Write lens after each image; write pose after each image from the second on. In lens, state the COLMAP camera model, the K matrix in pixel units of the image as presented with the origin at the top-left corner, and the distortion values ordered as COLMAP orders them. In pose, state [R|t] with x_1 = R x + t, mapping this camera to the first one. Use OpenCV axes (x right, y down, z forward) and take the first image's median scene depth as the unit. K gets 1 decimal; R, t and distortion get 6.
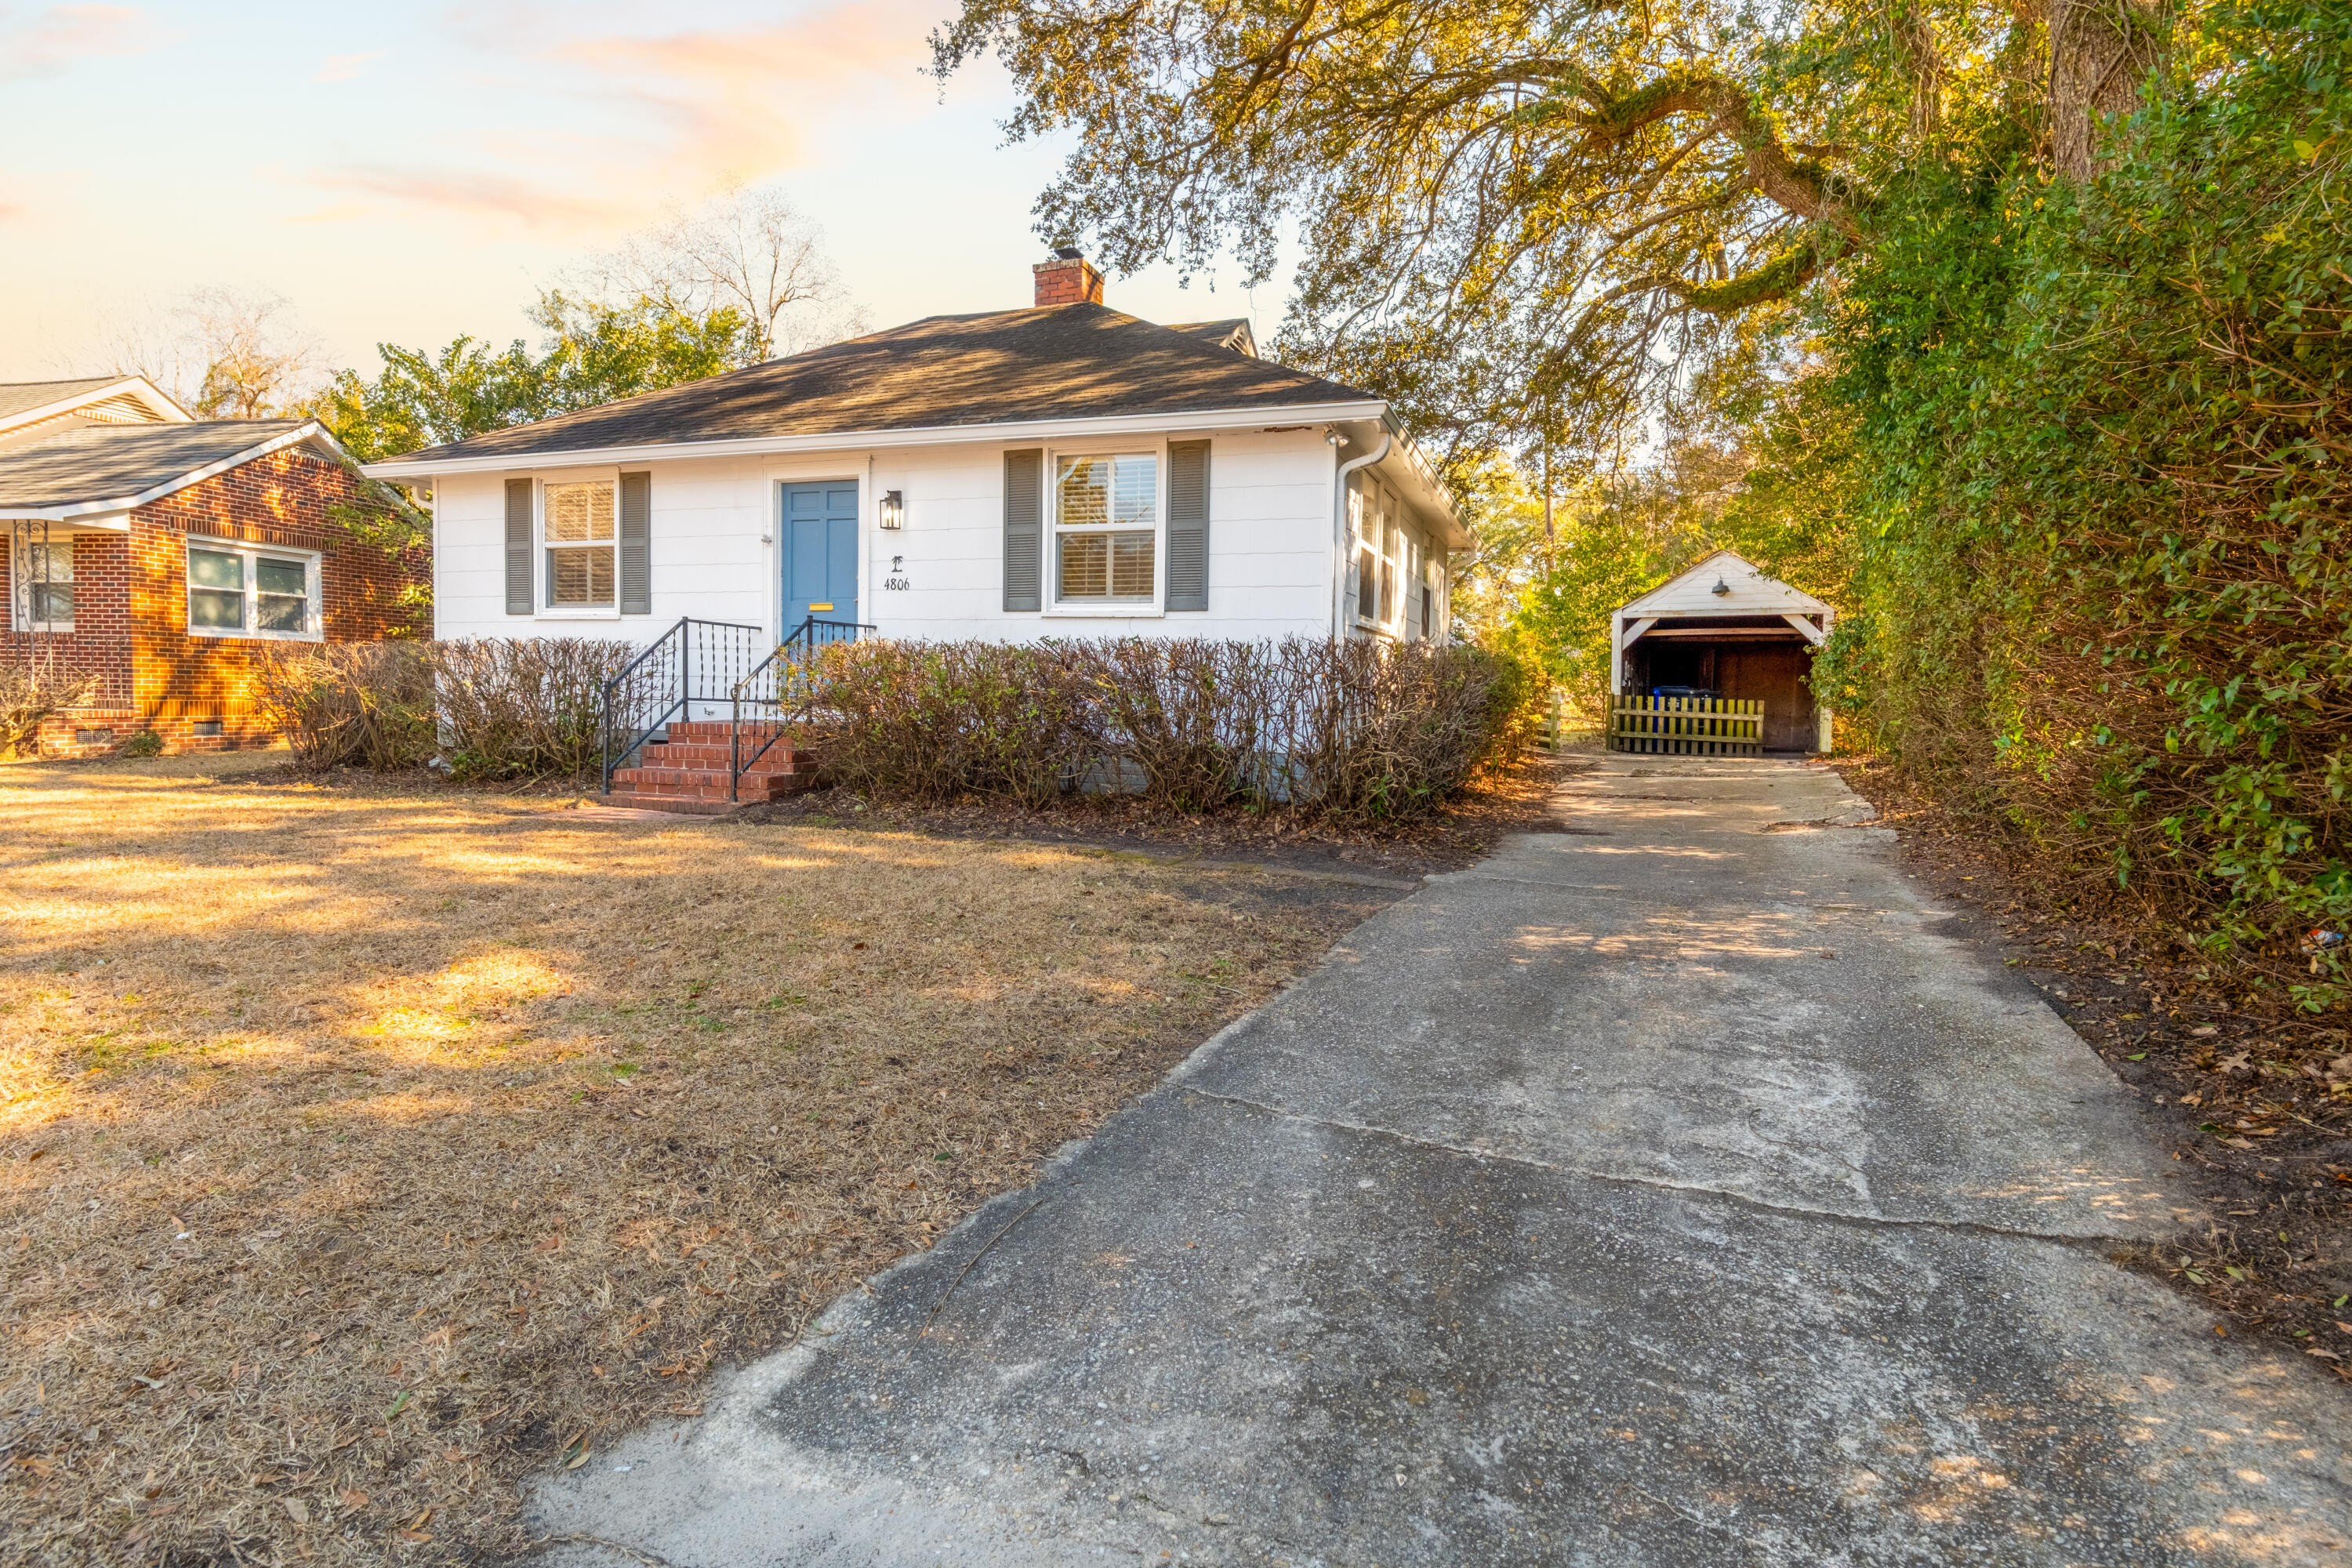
lens RADIAL K [[1185.2, 0, 1176.0], [0, 1185.2, 784.0], [0, 0, 1]] dist [0.034143, 0.000026]
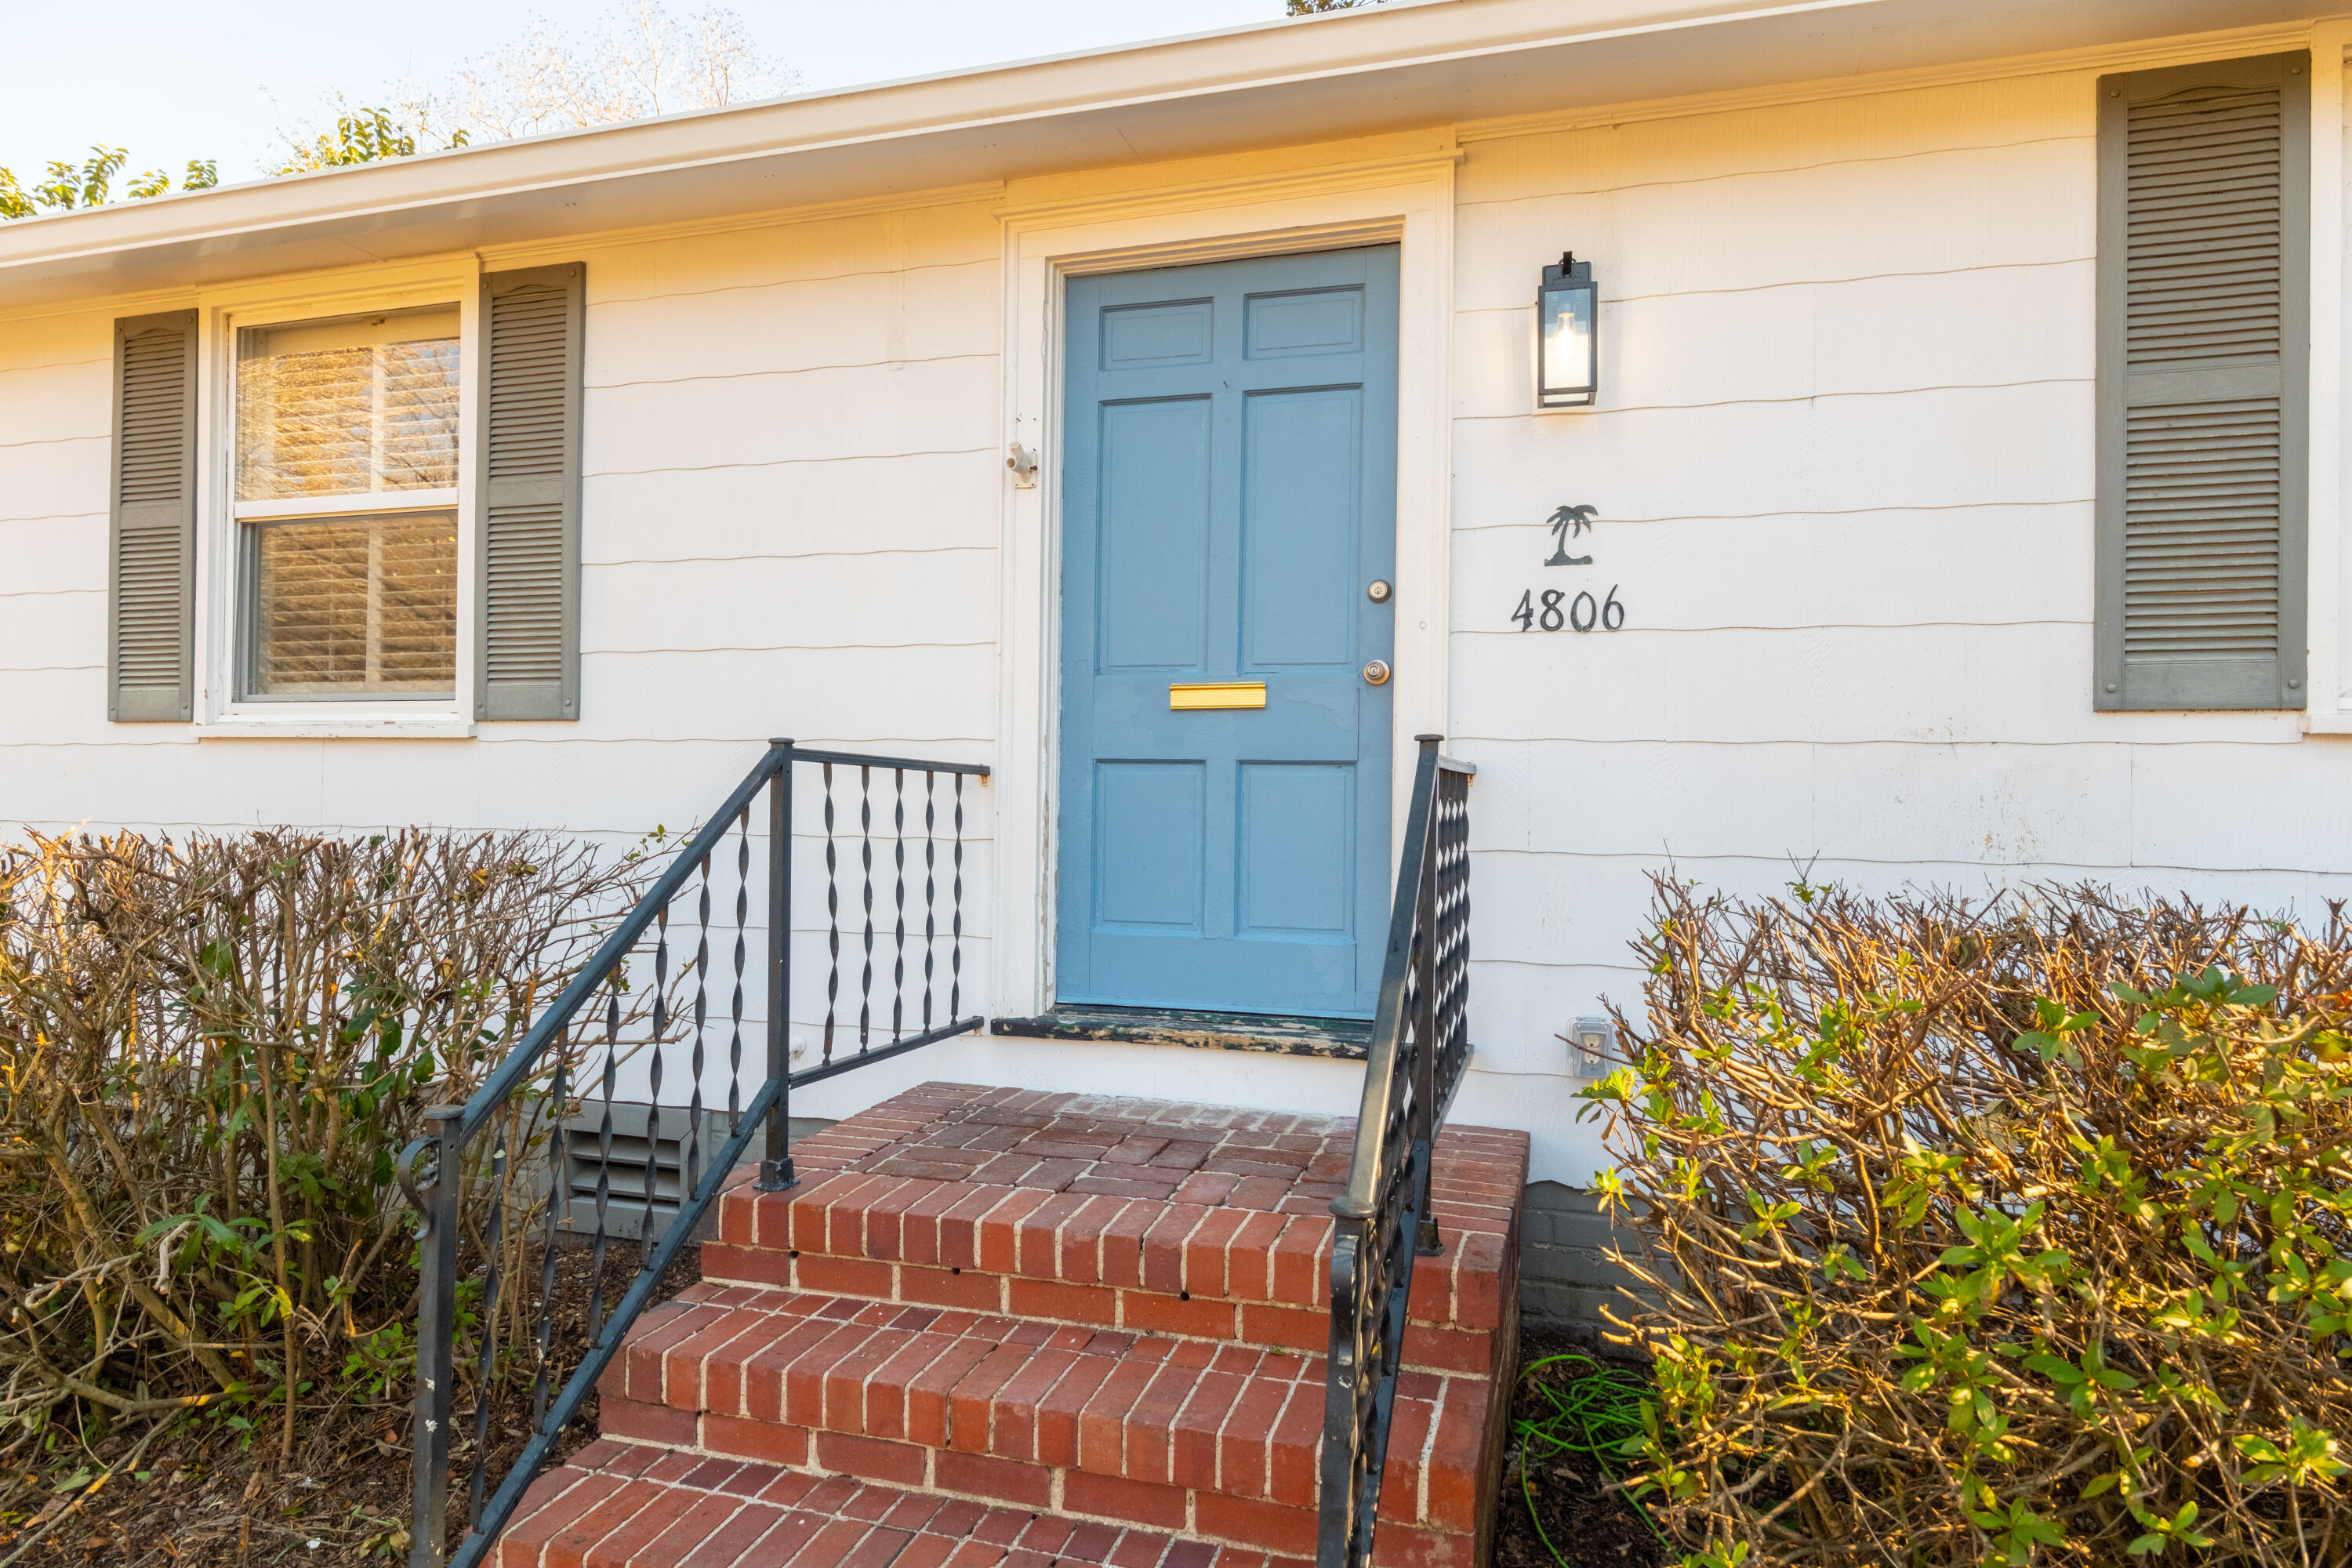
lens RADIAL K [[1276.0, 0, 1160.5], [0, 1276.0, 795.8], [0, 0, 1]] dist [0.015439, -0.000568]
pose [[0.996025, -0.010333, 0.088467, -0.340294], [0.015947, 0.997887, -0.062988, -0.106332], [-0.087630, 0.064149, 0.994086, 0.702256]]
